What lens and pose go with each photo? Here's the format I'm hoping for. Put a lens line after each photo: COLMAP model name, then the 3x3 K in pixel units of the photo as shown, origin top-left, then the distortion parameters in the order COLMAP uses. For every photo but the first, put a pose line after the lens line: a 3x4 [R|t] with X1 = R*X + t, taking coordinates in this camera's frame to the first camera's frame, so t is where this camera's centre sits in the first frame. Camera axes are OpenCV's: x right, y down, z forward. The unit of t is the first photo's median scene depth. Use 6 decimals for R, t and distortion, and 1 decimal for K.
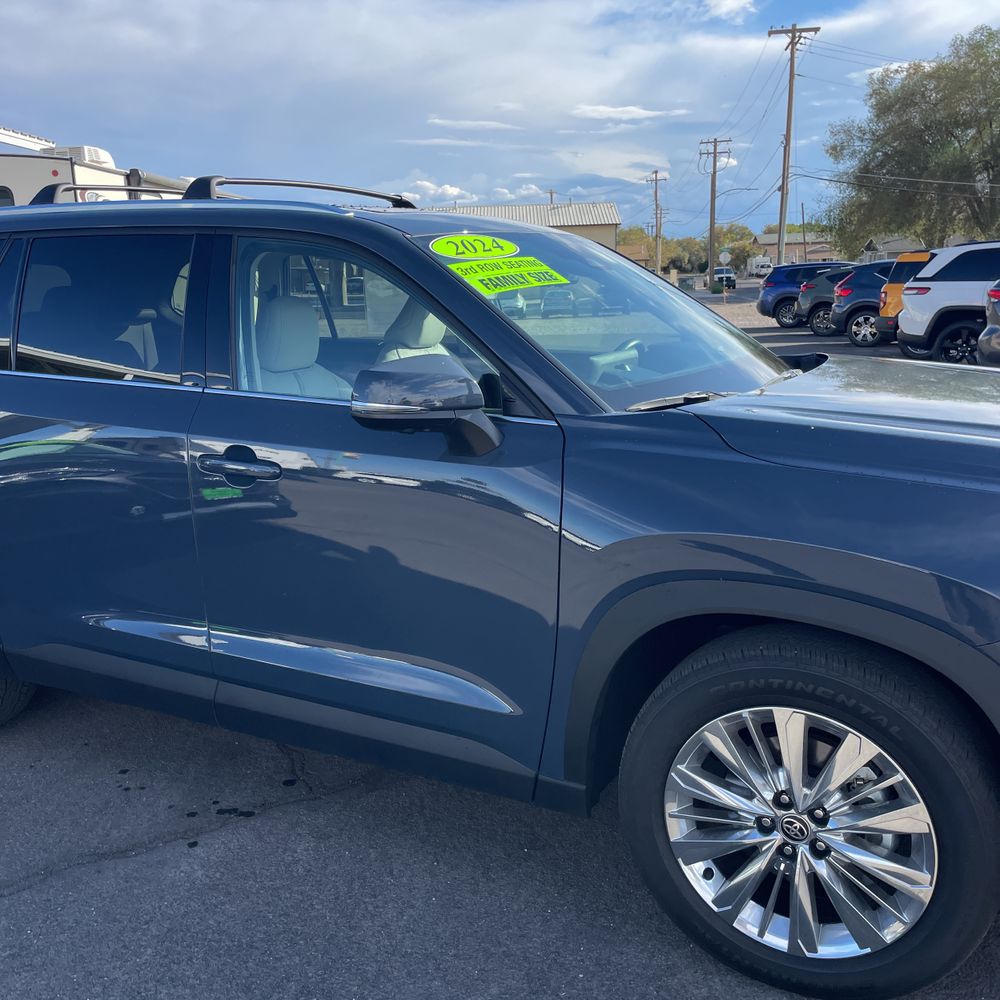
lens RADIAL K [[1013.8, 0, 487.9], [0, 1013.8, 478.7], [0, 0, 1]] dist [0.078604, -0.094339]
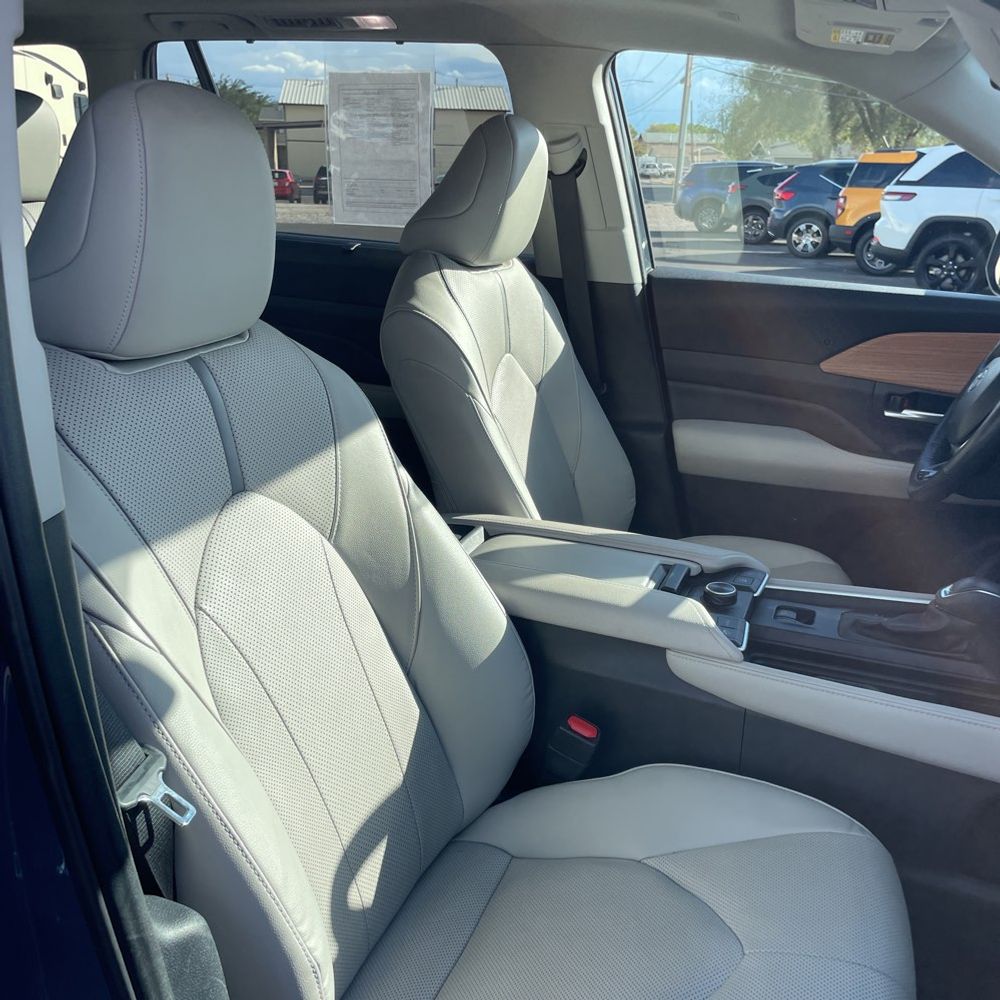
lens RADIAL K [[1017.2, 0, 500.0], [0, 1017.2, 500.0], [0, 0, 1]] dist [0.092354, -0.147602]
pose [[0.990500, 0.006369, 0.137366, -0.035321], [-0.022527, 0.992947, 0.116396, -0.021774], [-0.135656, -0.118384, 0.983658, 0.157072]]
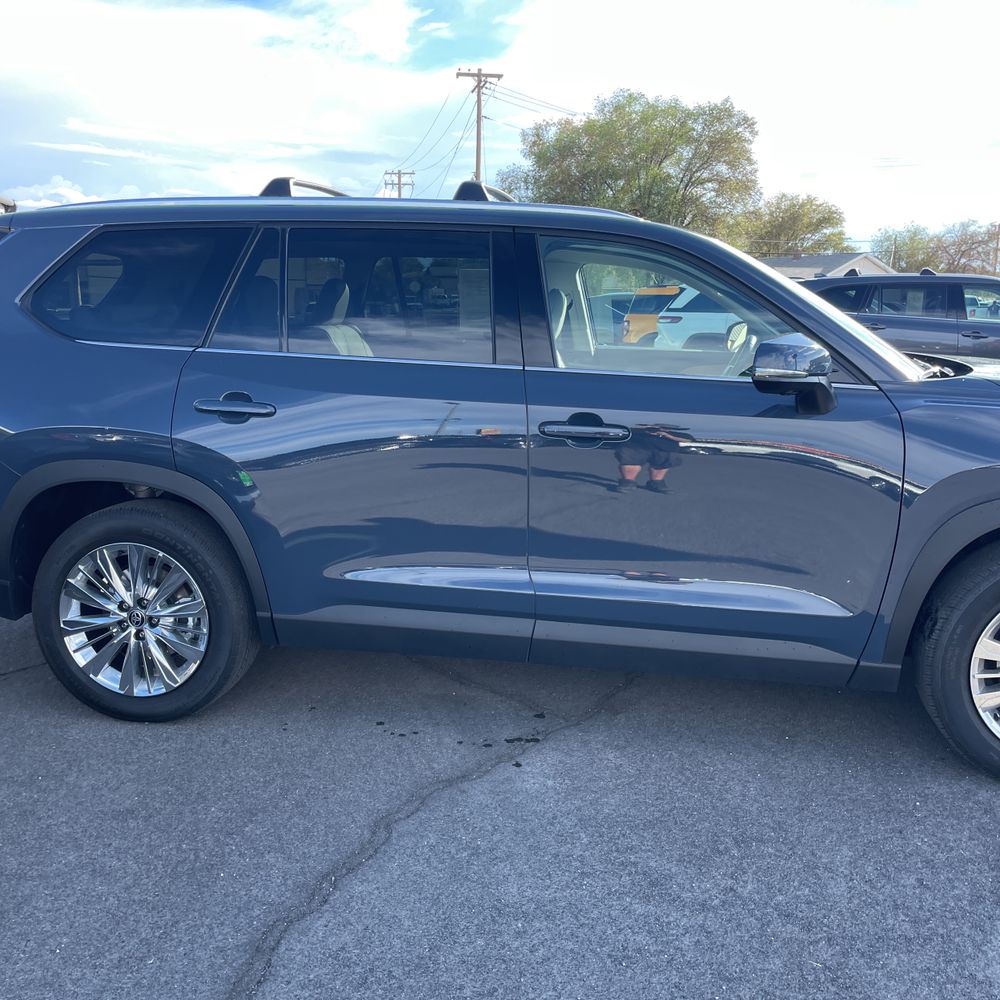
lens RADIAL K [[1009.7, 0, 490.1], [0, 1009.7, 500.2], [0, 0, 1]] dist [0.104711, -0.165284]
pose [[0.948491, -0.027168, 0.315638, -0.137773], [0.028330, 0.999598, 0.000908, 0.012257], [-0.315536, 0.008081, 0.948879, -0.014186]]
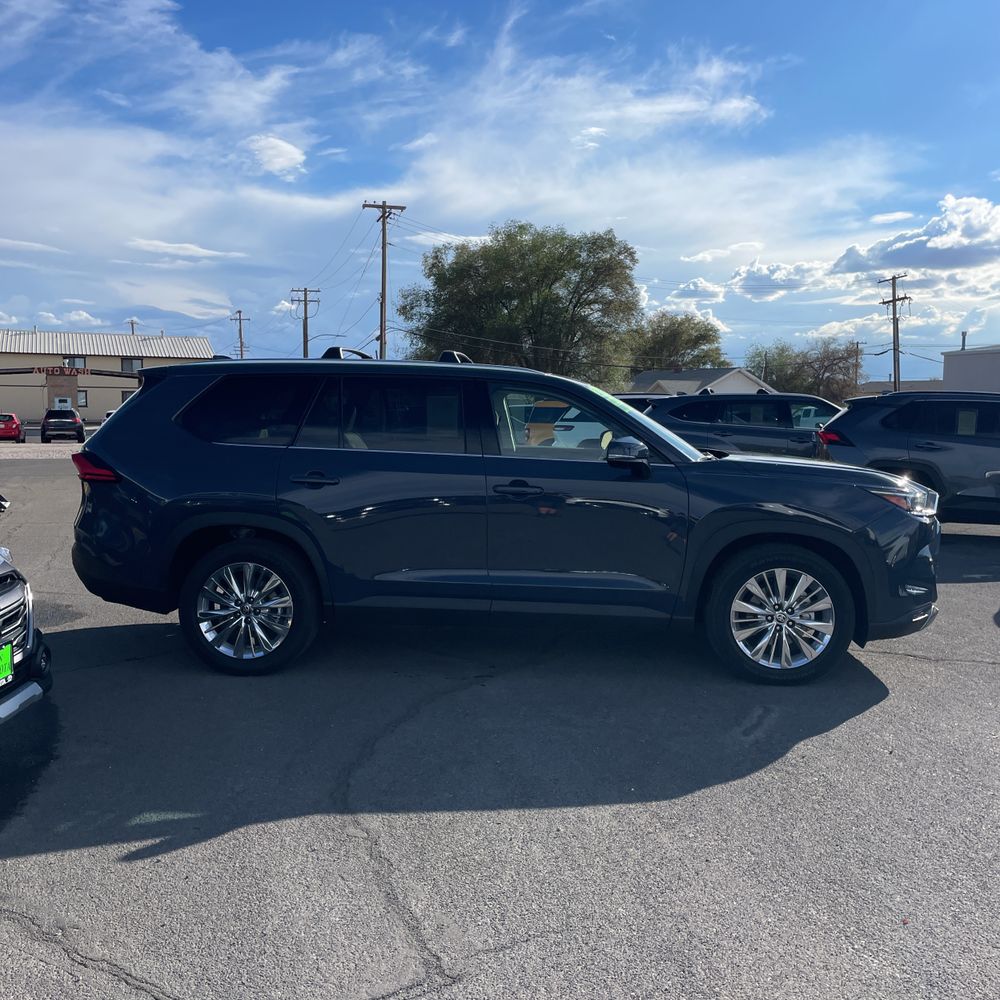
lens RADIAL K [[1013.8, 0, 487.9], [0, 1013.8, 478.7], [0, 0, 1]] dist [0.078604, -0.094339]
pose [[0.913274, 0.006332, 0.407296, -0.221914], [0.046784, 0.991632, -0.120320, 0.041139], [-0.404649, 0.128940, 0.905336, -0.168484]]
